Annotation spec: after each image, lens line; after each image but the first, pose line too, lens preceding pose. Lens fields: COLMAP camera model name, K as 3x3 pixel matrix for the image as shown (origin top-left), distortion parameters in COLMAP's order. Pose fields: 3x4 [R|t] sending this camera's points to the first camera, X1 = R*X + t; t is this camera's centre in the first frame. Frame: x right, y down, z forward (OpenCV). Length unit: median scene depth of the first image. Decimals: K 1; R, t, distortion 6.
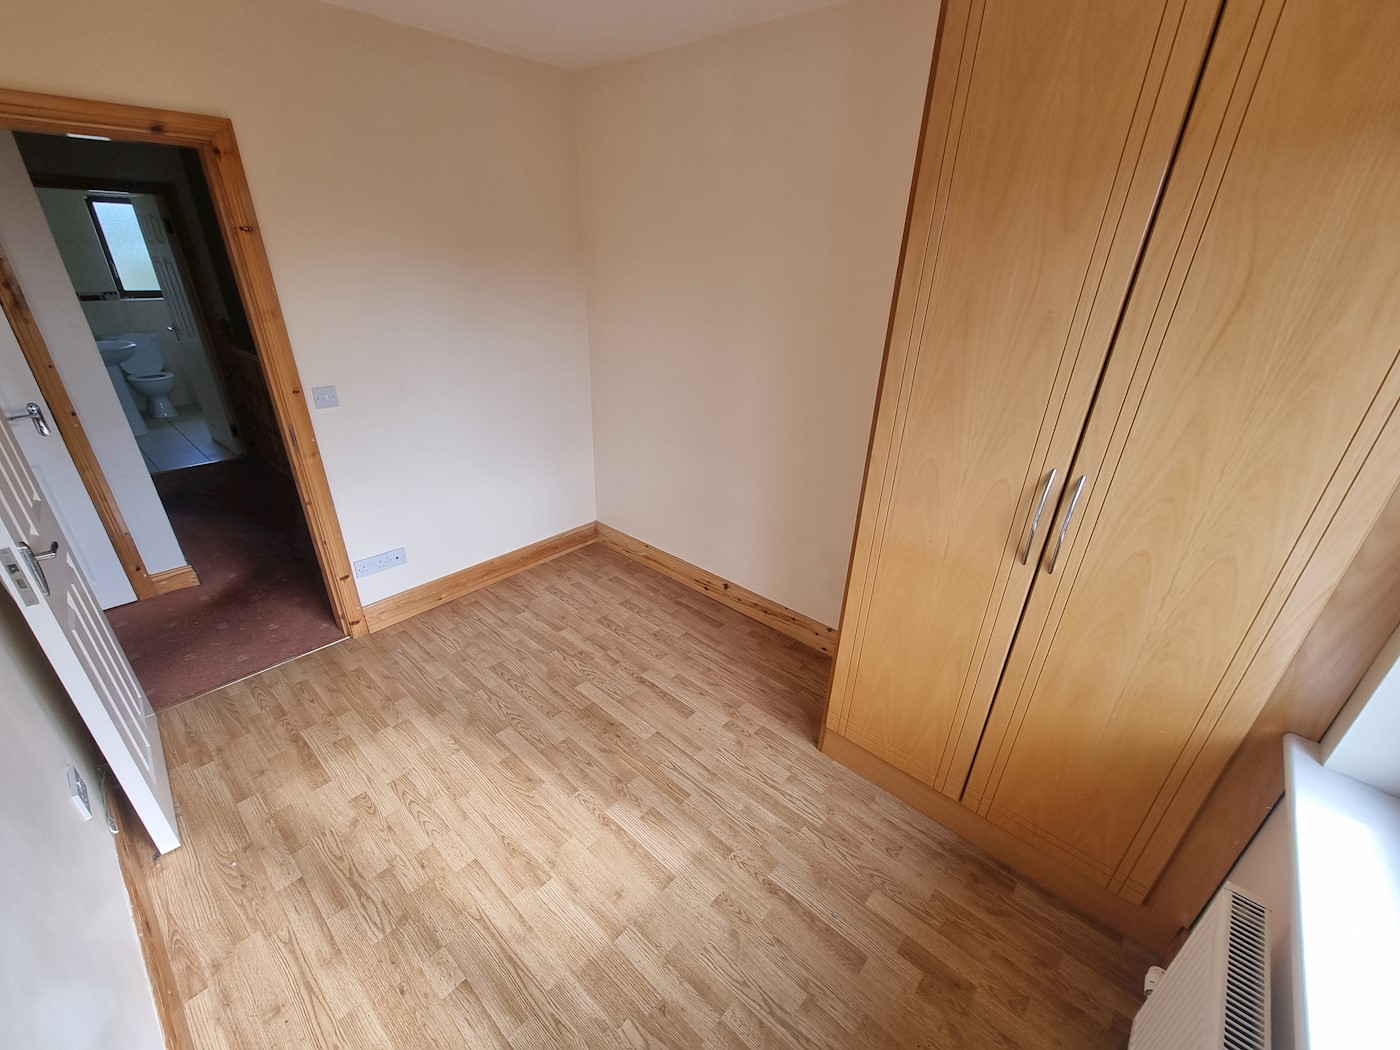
lens RADIAL K [[577.6, 0, 696.2], [0, 577.6, 534.1], [0, 0, 1]] dist [-0.005867, 0.000659]
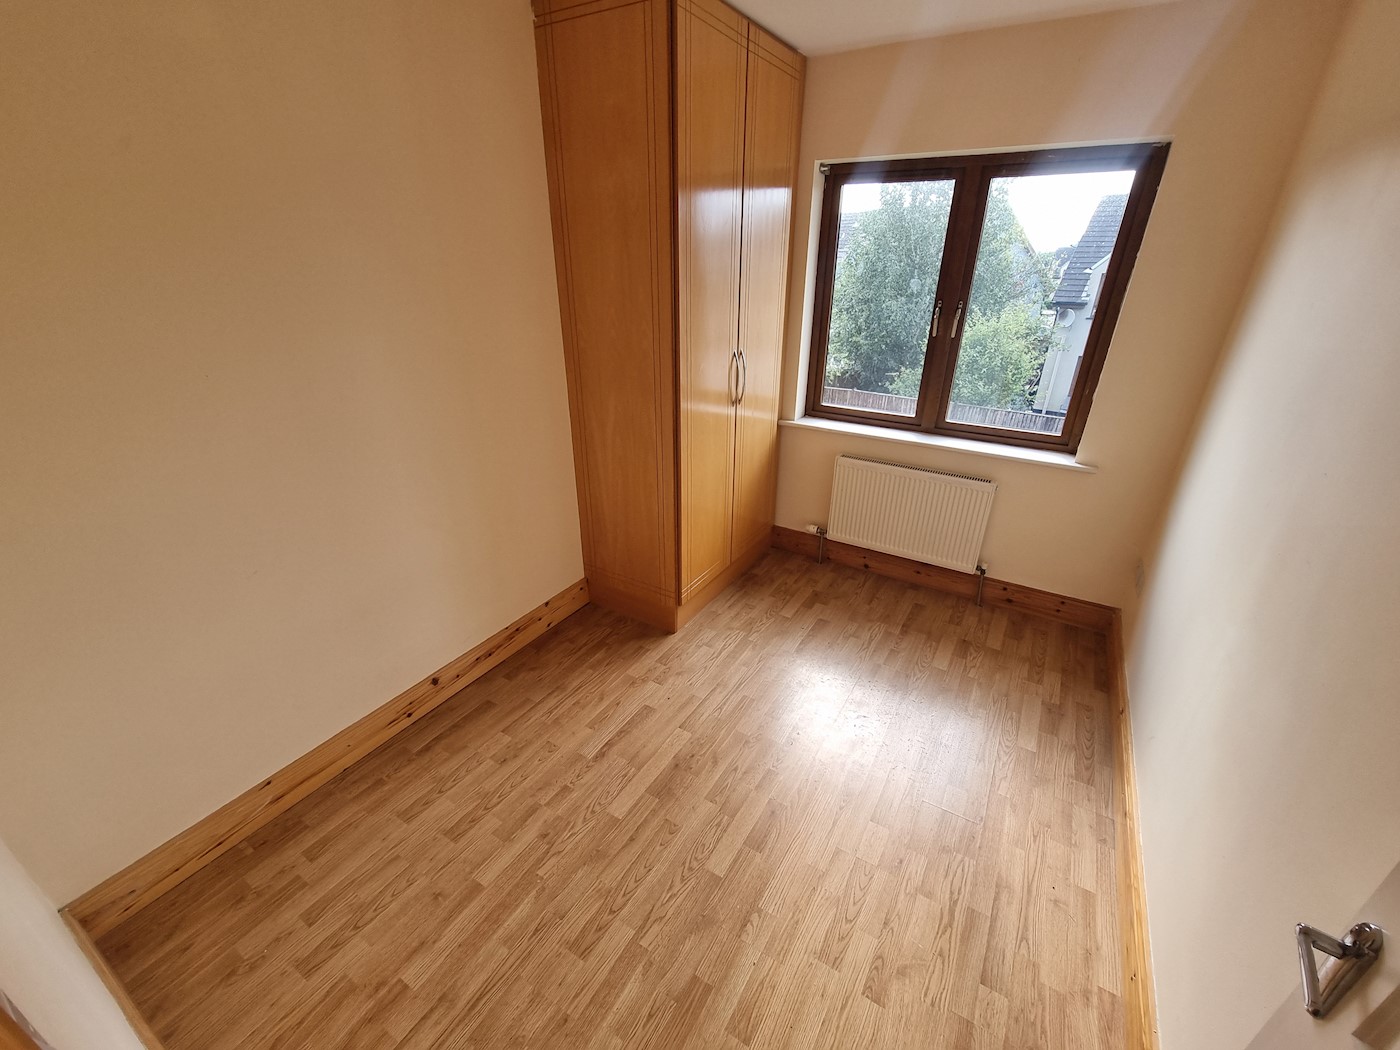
lens RADIAL K [[577.6, 0, 703.3], [0, 577.6, 528.1], [0, 0, 1]] dist [-0.005867, 0.000659]
pose [[-0.177225, -0.448023, 0.876280, -0.739481], [0.419940, 0.770826, 0.479038, -0.353692], [-0.890080, 0.452883, 0.051533, 0.710520]]
